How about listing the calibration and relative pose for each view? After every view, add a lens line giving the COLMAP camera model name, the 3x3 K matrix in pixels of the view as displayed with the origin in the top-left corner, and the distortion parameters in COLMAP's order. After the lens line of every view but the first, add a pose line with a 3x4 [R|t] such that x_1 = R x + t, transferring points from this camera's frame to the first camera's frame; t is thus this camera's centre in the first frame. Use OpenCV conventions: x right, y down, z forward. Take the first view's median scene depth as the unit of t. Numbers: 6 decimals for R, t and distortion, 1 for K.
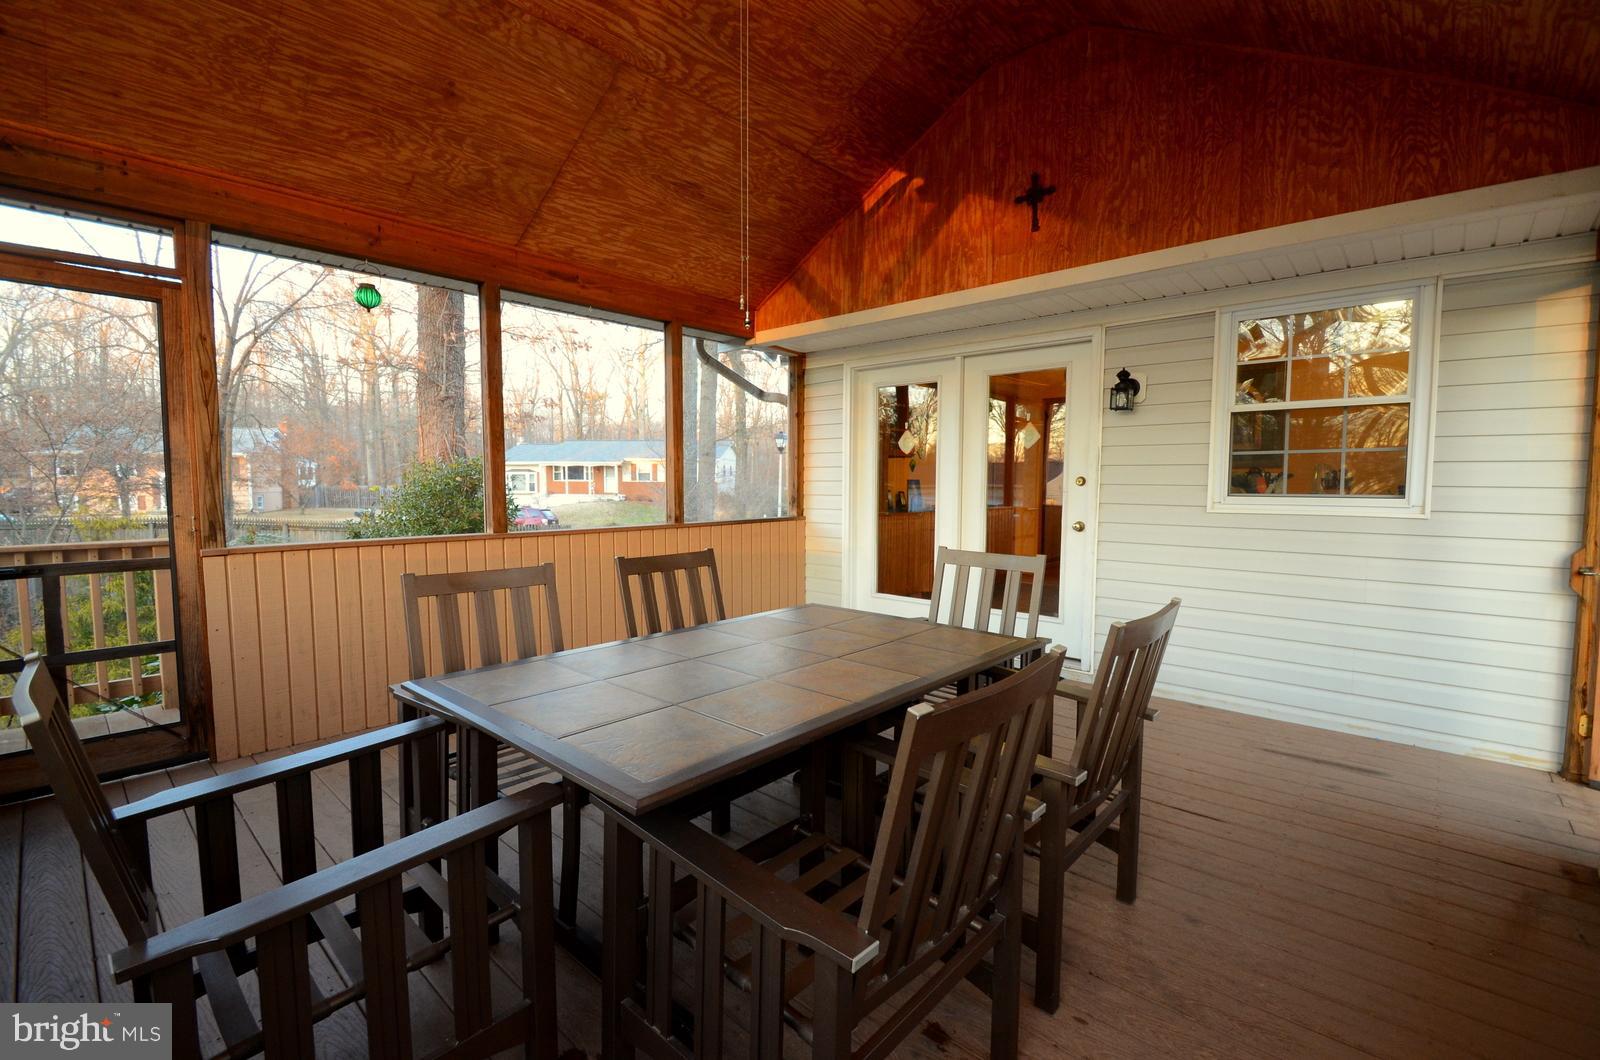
lens RADIAL K [[694.4, 0, 800.0], [0, 694.4, 530.0], [0, 0, 1]] dist [0.020336, -0.021571]
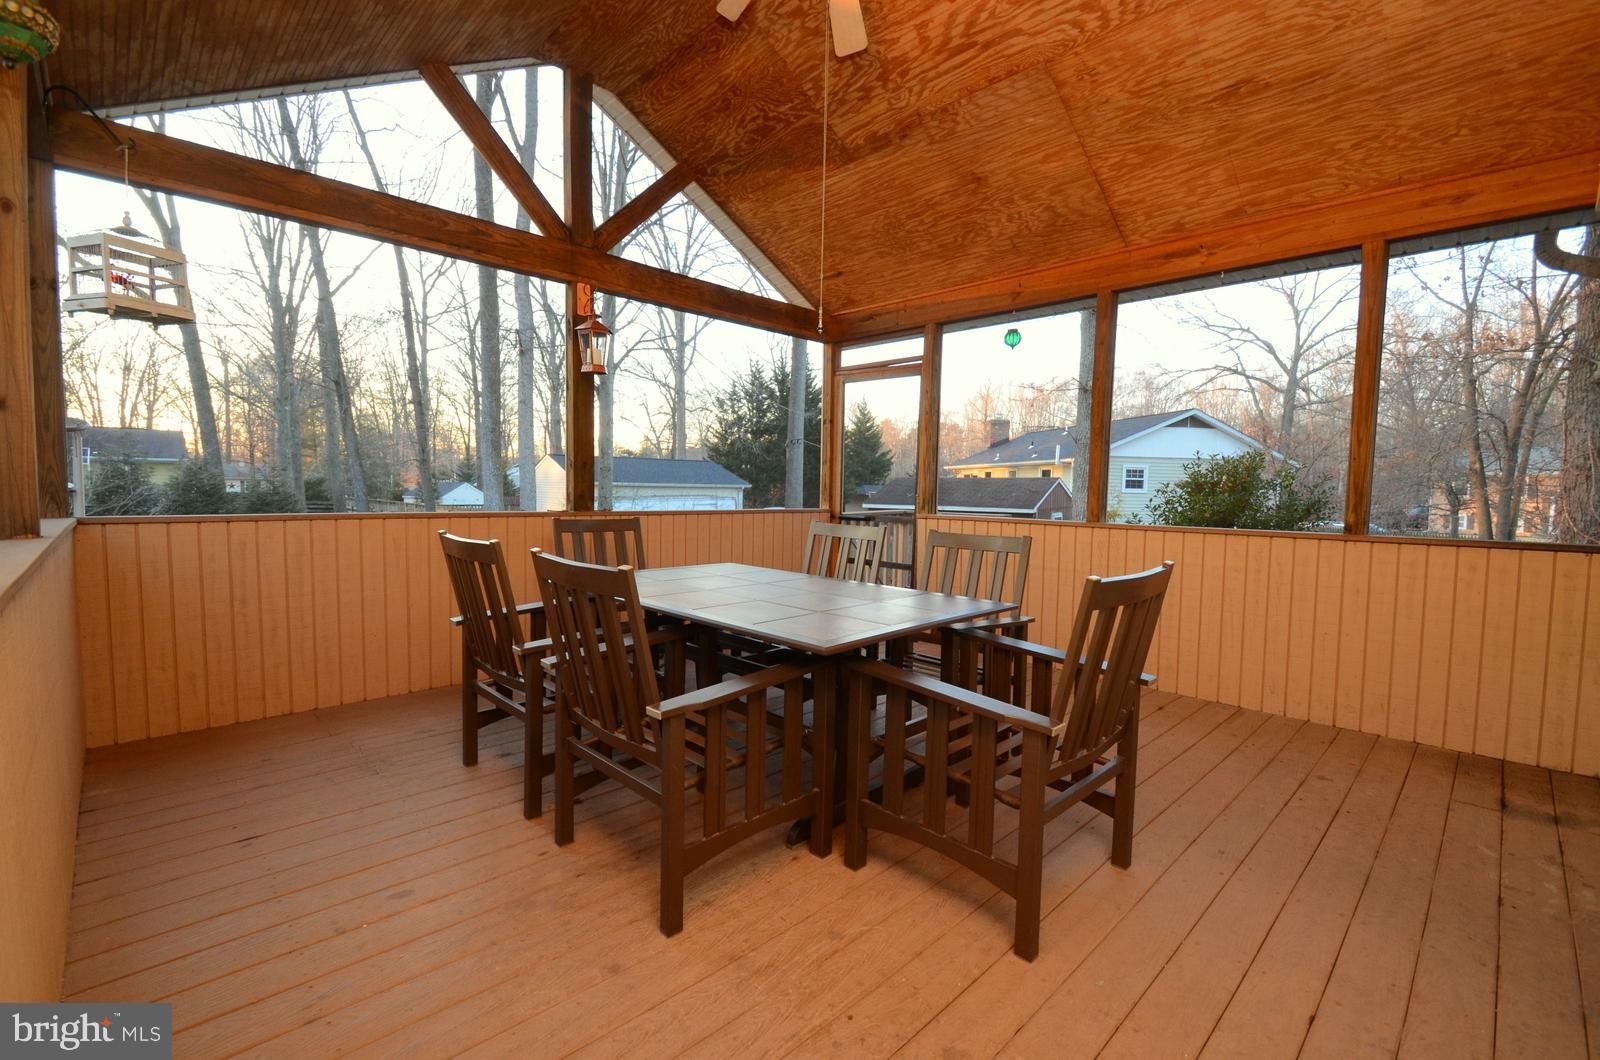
lens RADIAL K [[694.4, 0, 800.0], [0, 694.4, 530.0], [0, 0, 1]] dist [0.020336, -0.021571]
pose [[-0.061536, 0.056328, -0.996514, 0.828171], [-0.089595, 0.994064, 0.061722, -0.012827], [0.994076, 0.093080, -0.056124, 0.753454]]
